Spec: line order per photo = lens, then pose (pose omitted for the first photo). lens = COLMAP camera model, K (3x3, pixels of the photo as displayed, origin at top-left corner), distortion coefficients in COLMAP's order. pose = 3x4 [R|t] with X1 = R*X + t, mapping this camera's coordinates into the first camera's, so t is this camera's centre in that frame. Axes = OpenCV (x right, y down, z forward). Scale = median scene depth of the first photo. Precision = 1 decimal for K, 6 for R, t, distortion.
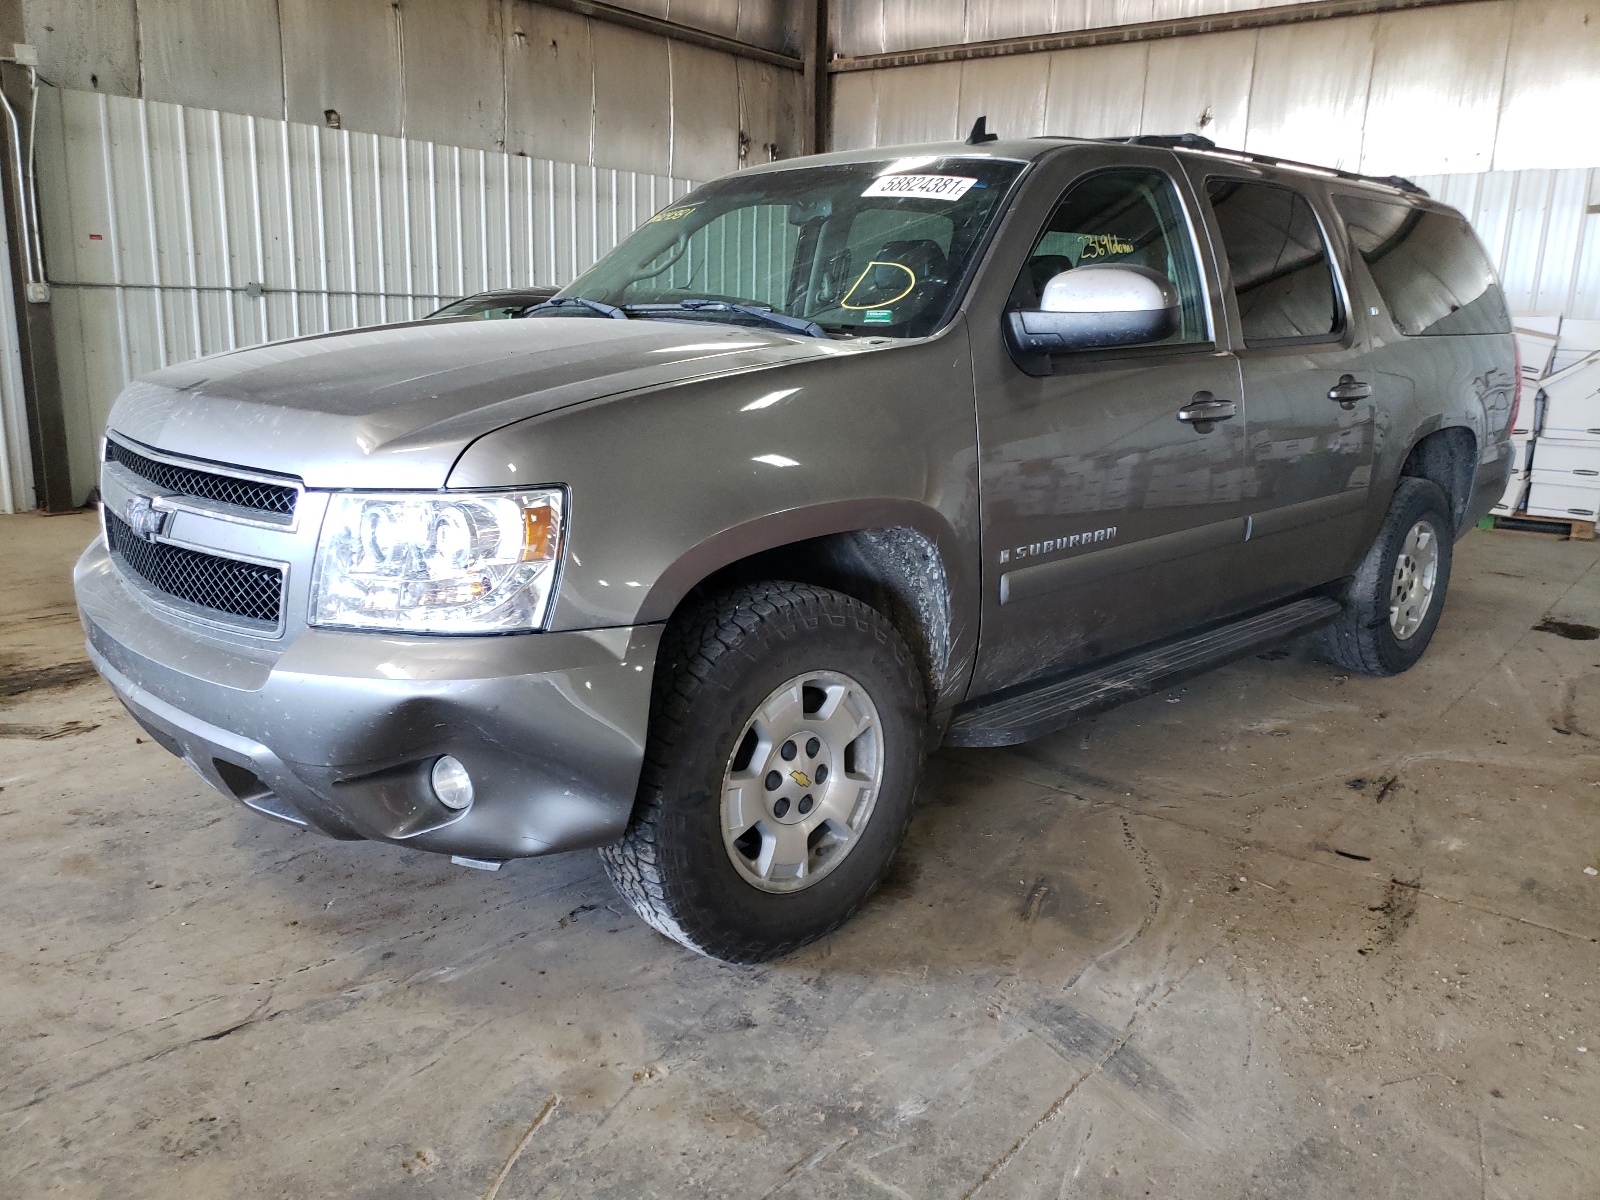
lens RADIAL K [[1188.8, 0, 800.0], [0, 1188.8, 600.0], [0, 0, 1]] dist [0.089768, -0.056818]
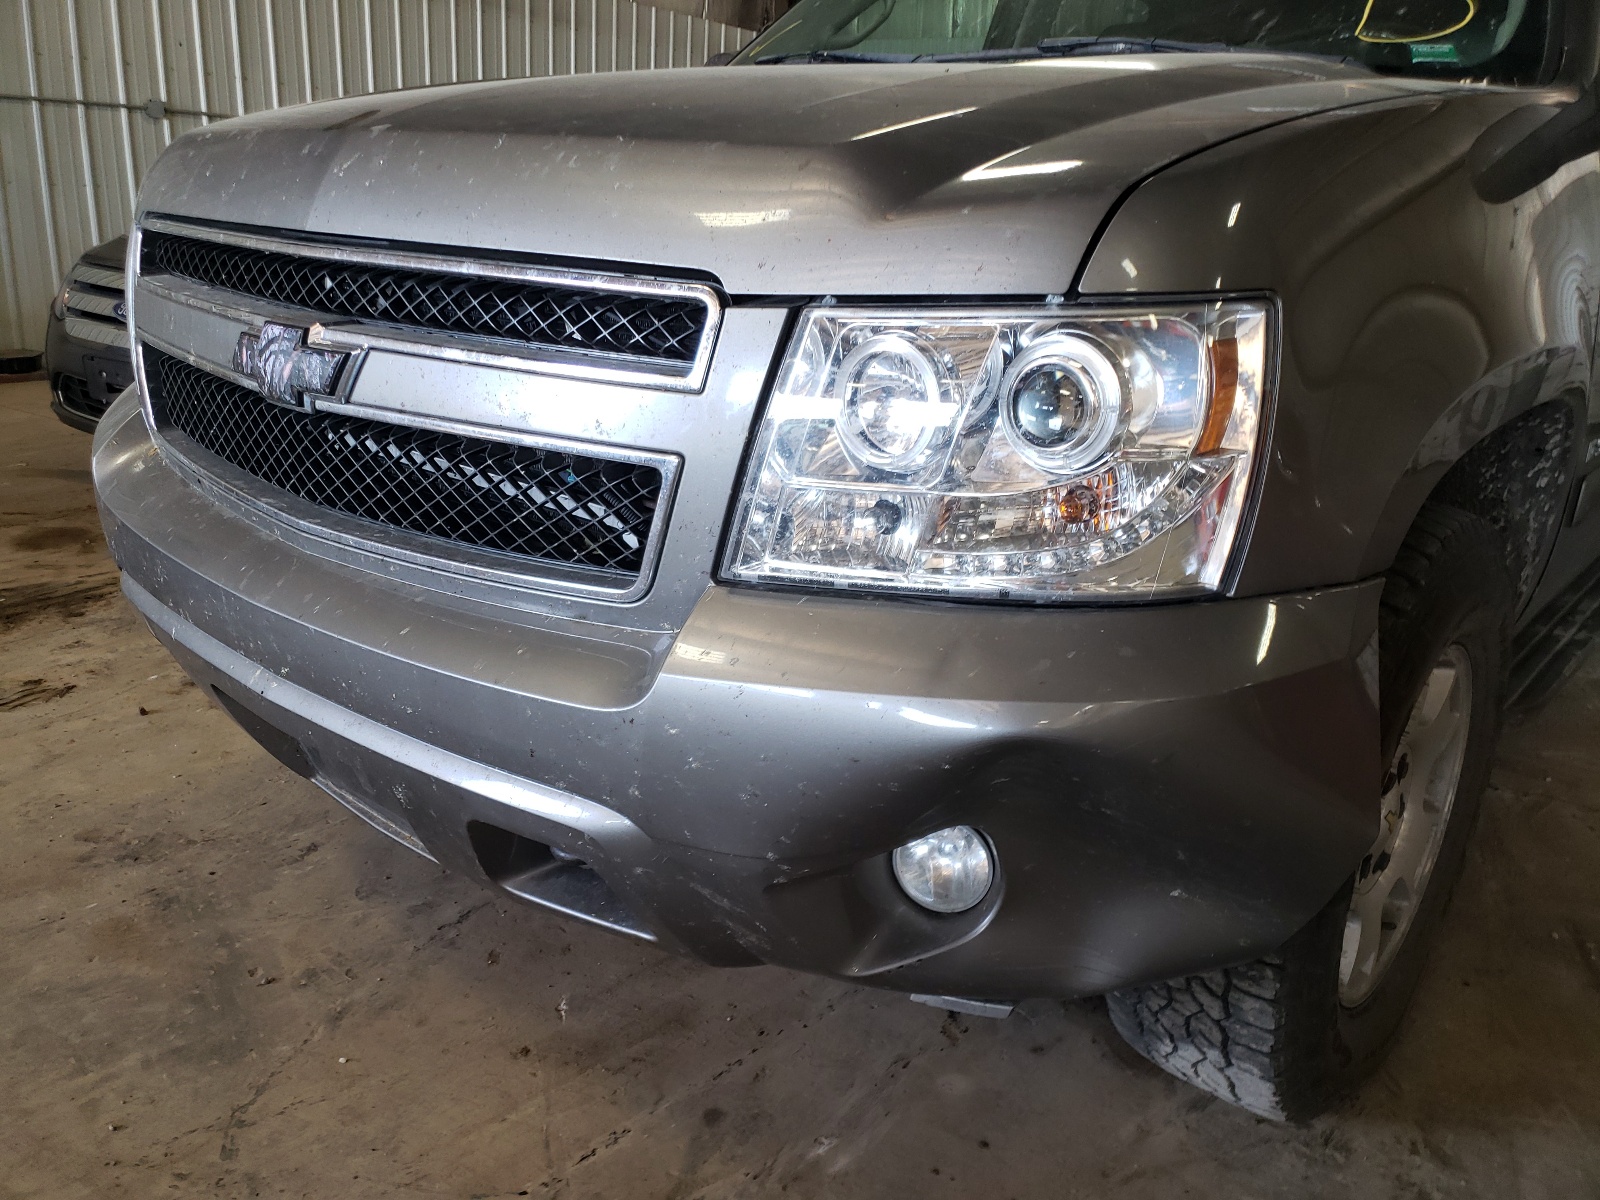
lens RADIAL K [[1214.7, 0, 800.0], [0, 1214.7, 600.0], [0, 0, 1]] dist [0.065929, -0.062405]
pose [[0.995580, -0.000754, 0.093912, -0.329996], [-0.007225, 0.996390, 0.084590, -0.010431], [-0.093636, -0.084895, 0.991980, 0.388341]]
